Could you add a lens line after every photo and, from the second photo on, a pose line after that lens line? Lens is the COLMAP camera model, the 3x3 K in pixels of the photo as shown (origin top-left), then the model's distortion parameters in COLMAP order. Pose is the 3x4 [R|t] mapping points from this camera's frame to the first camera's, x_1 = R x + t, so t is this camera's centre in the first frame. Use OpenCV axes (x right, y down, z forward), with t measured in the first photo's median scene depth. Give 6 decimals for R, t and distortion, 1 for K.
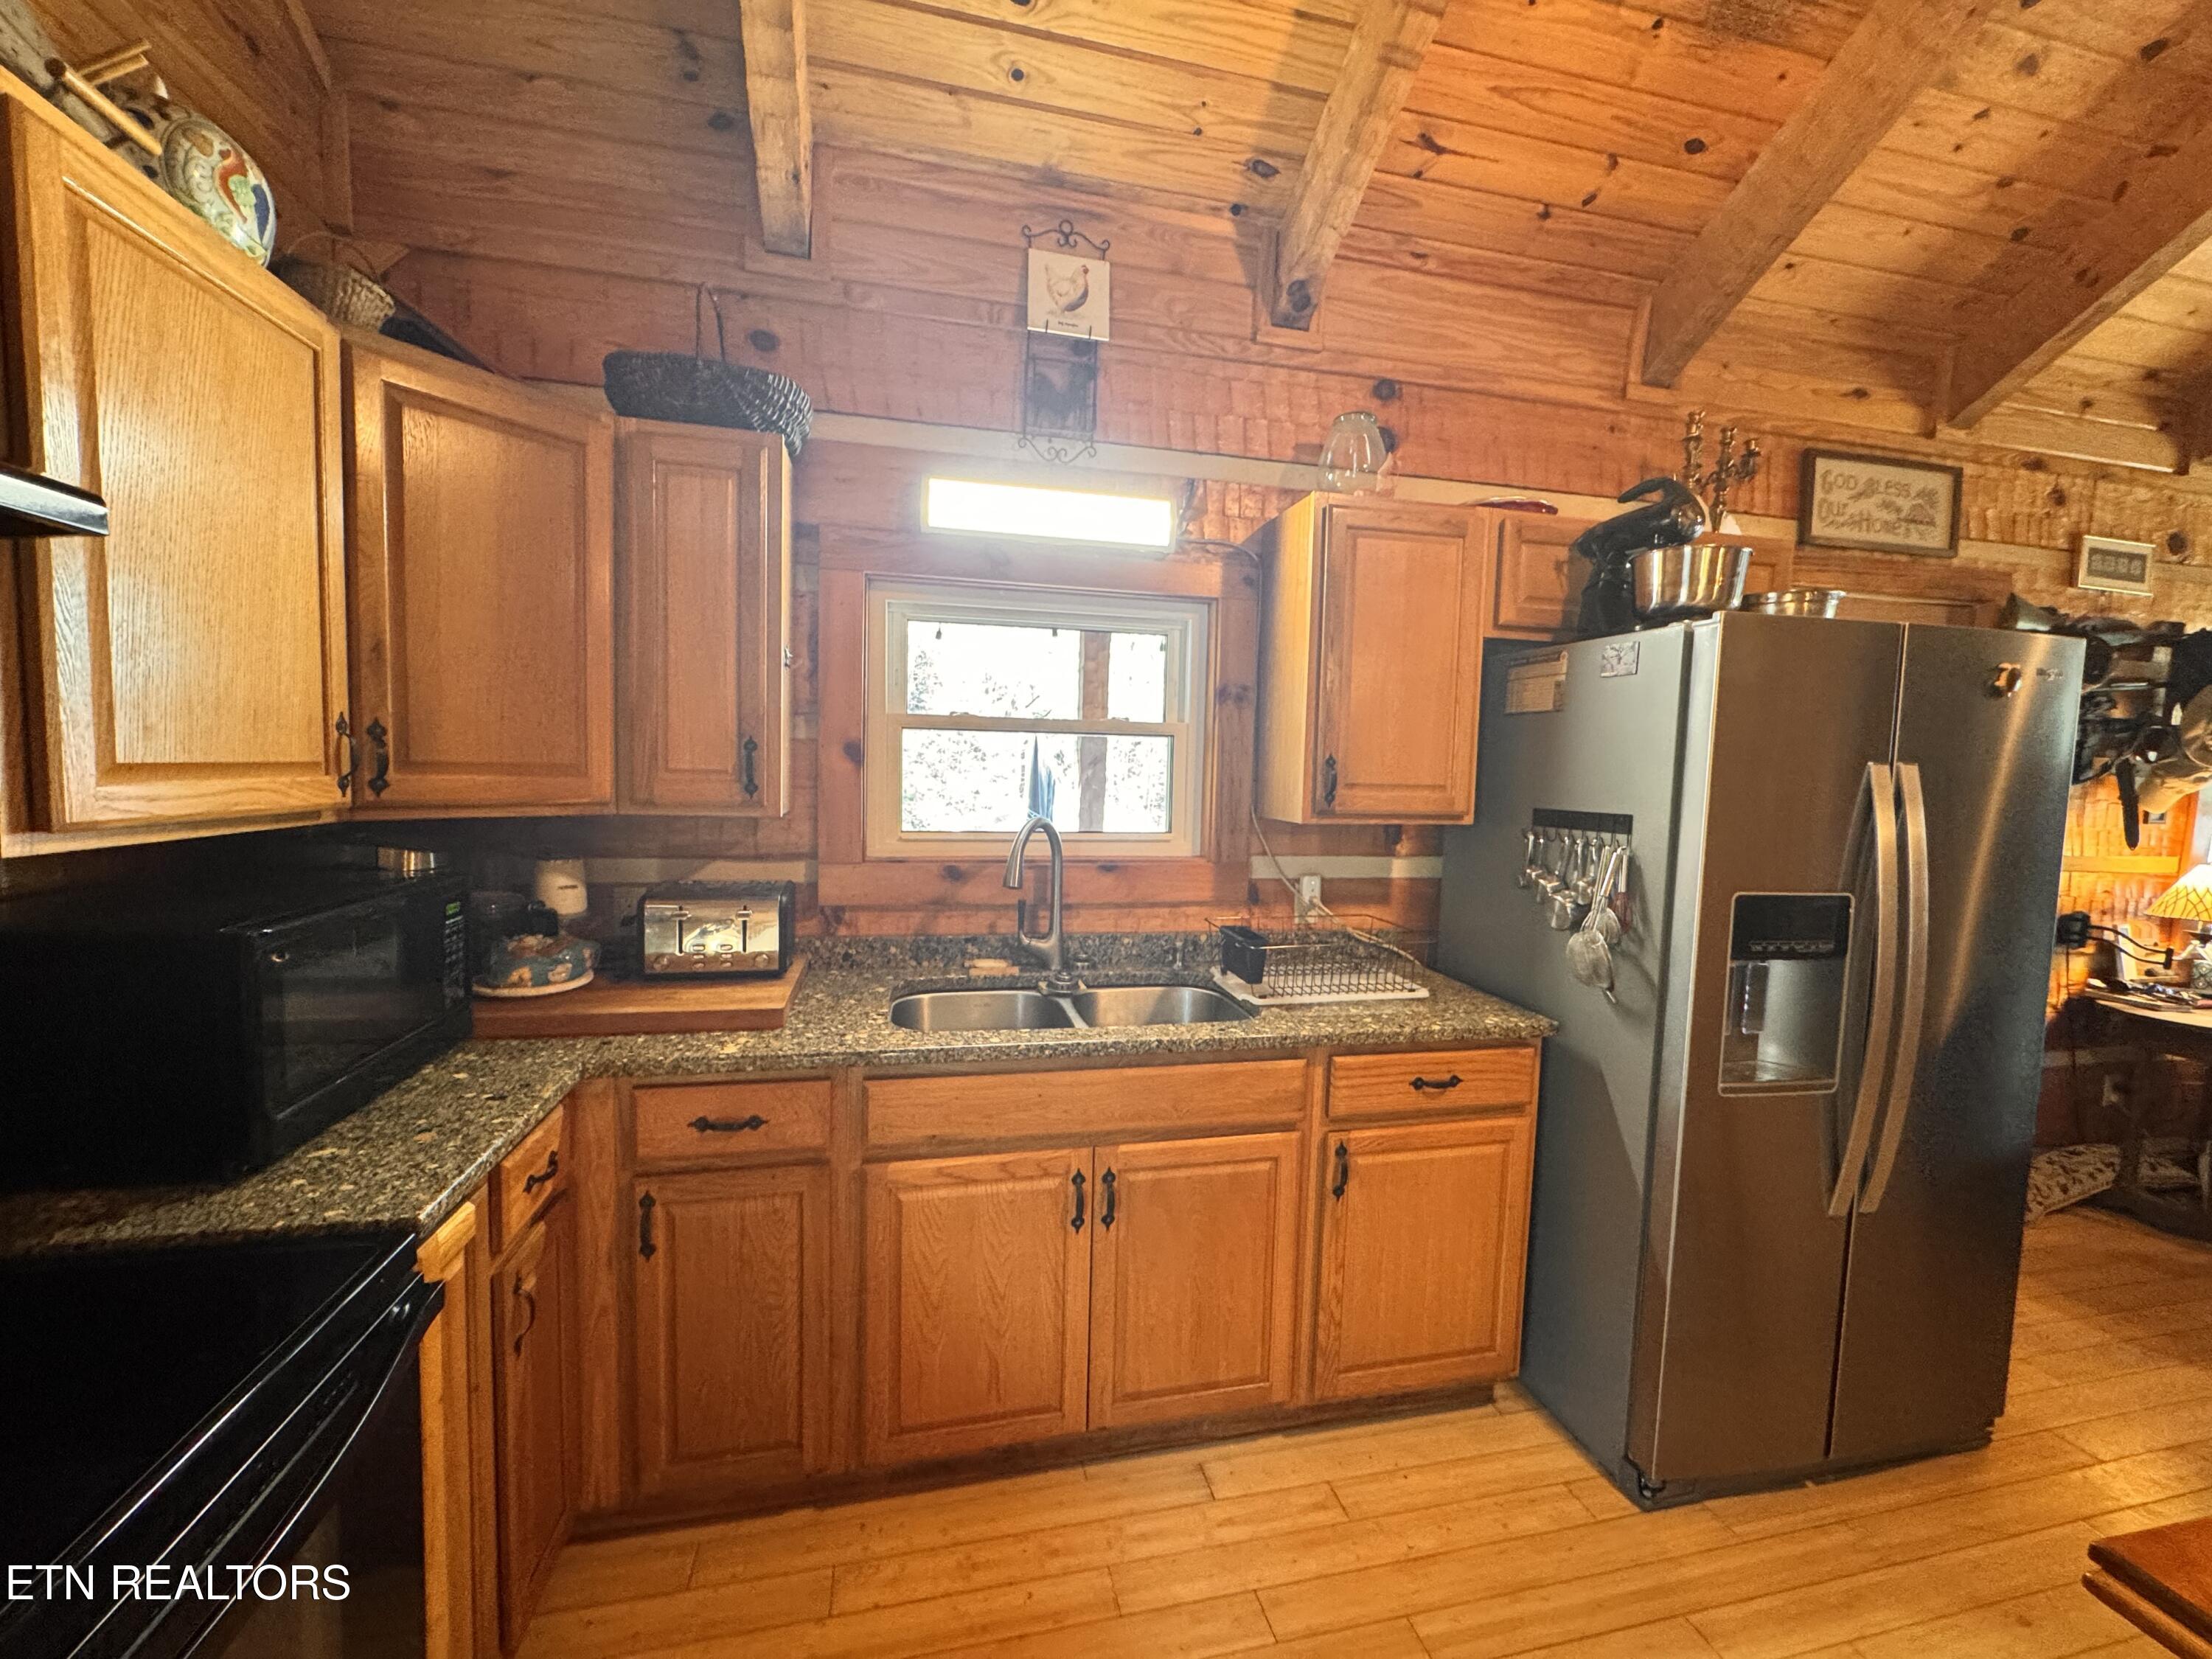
lens RADIAL K [[885.1, 0, 1104.6], [0, 885.1, 827.4], [0, 0, 1]] dist [-0.003215, 0.000640]
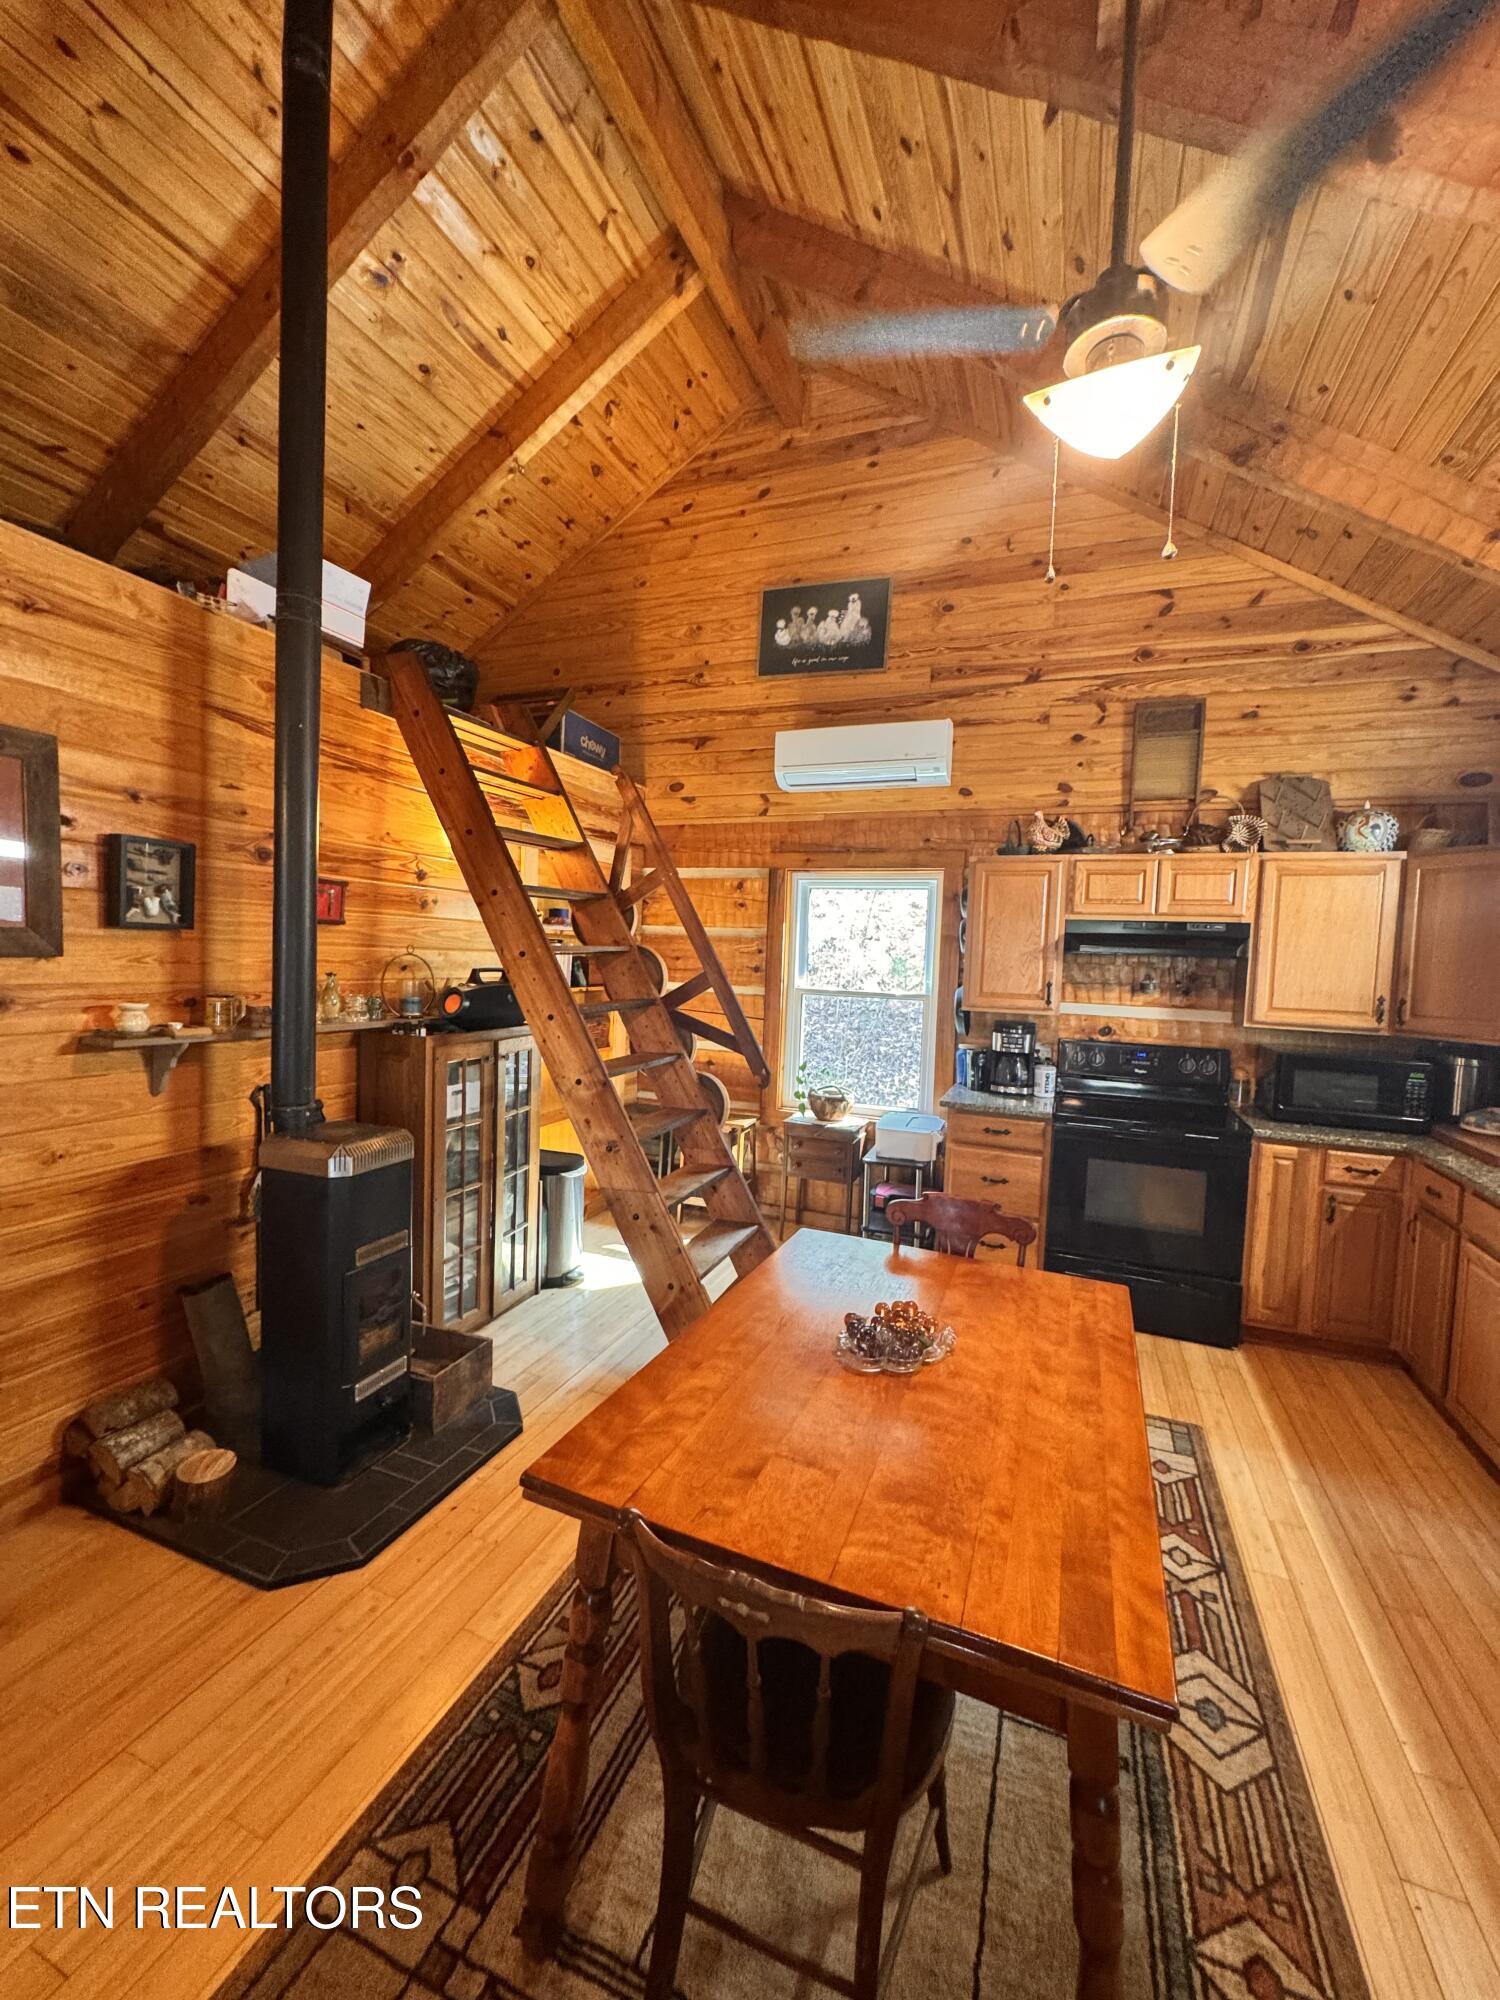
lens RADIAL K [[800.3, 0, 752.1], [0, 800.3, 1000.3], [0, 0, 1]] dist [-0.003215, 0.000640]
pose [[-0.567504, -0.006399, -0.823346, 1.608636], [-0.115678, 0.990671, 0.072034, -0.045490], [0.815205, 0.136122, -0.562950, 0.557925]]
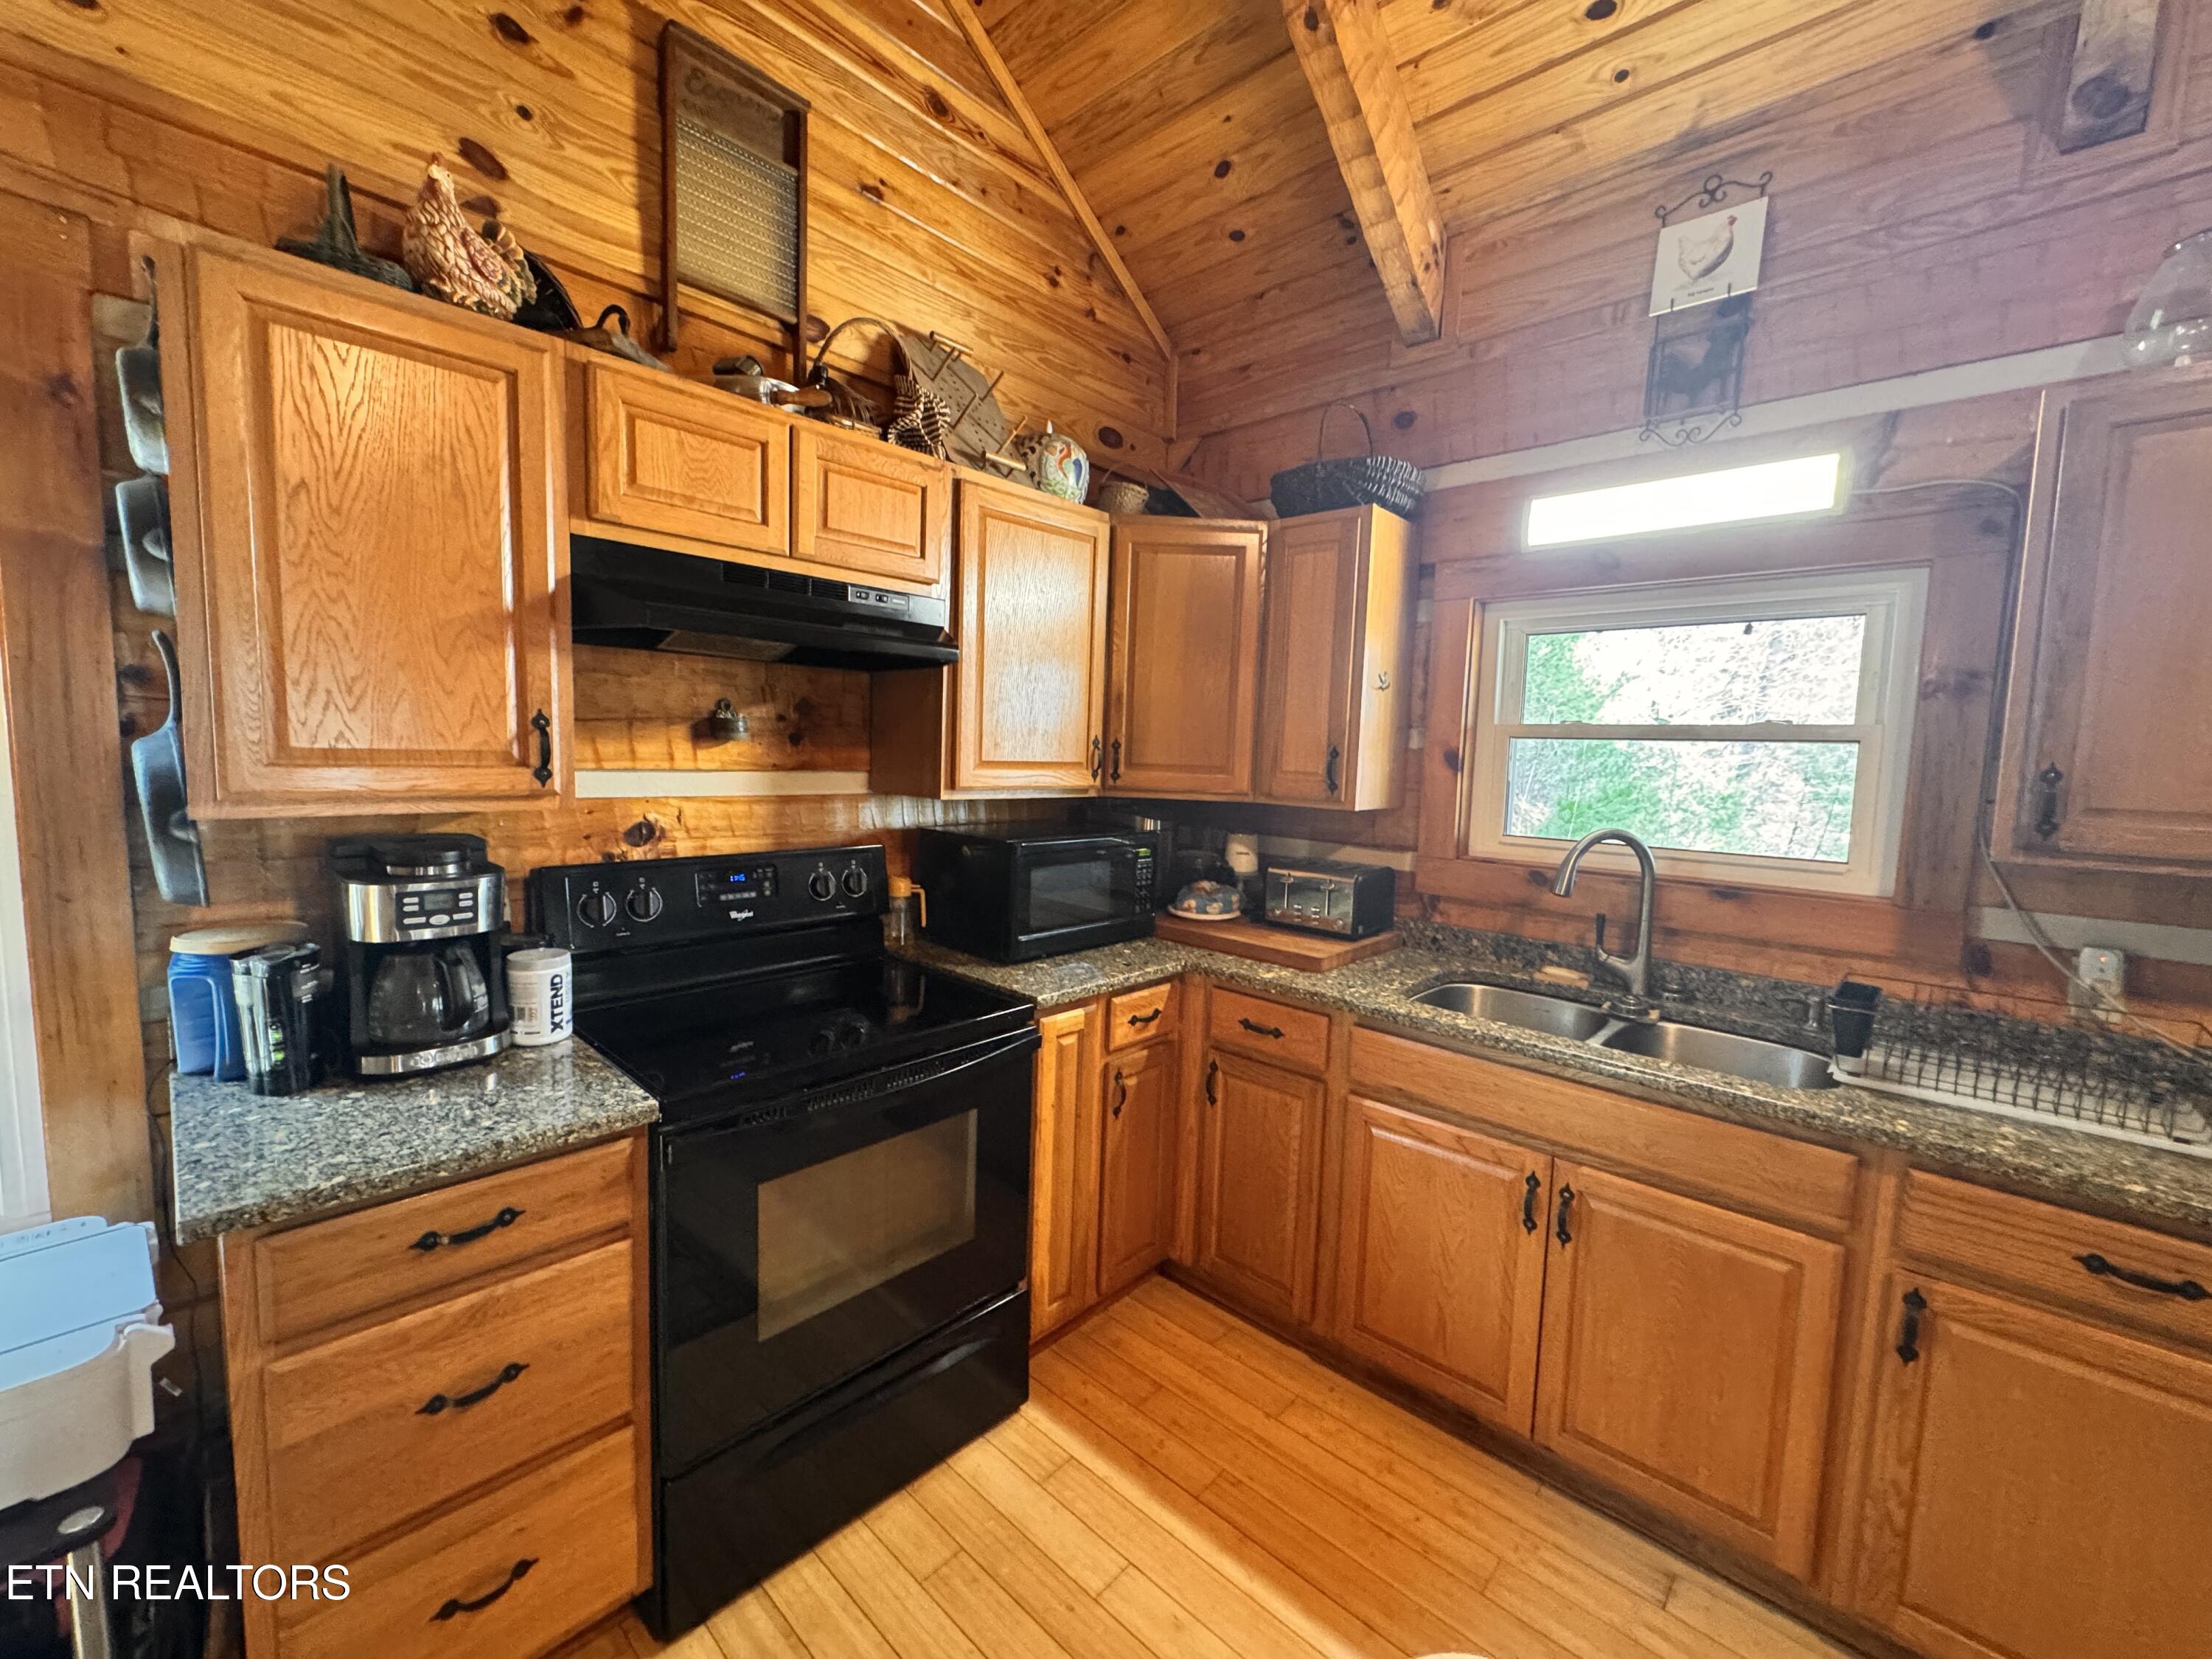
lens RADIAL K [[885.1, 0, 1106.4], [0, 885.1, 827.2], [0, 0, 1]] dist [-0.003215, 0.000640]
pose [[0.563007, 0.064588, -0.823924, 0.442170], [-0.077955, 0.996647, 0.024860, 0.007099], [0.822767, 0.050233, 0.566154, 0.007961]]
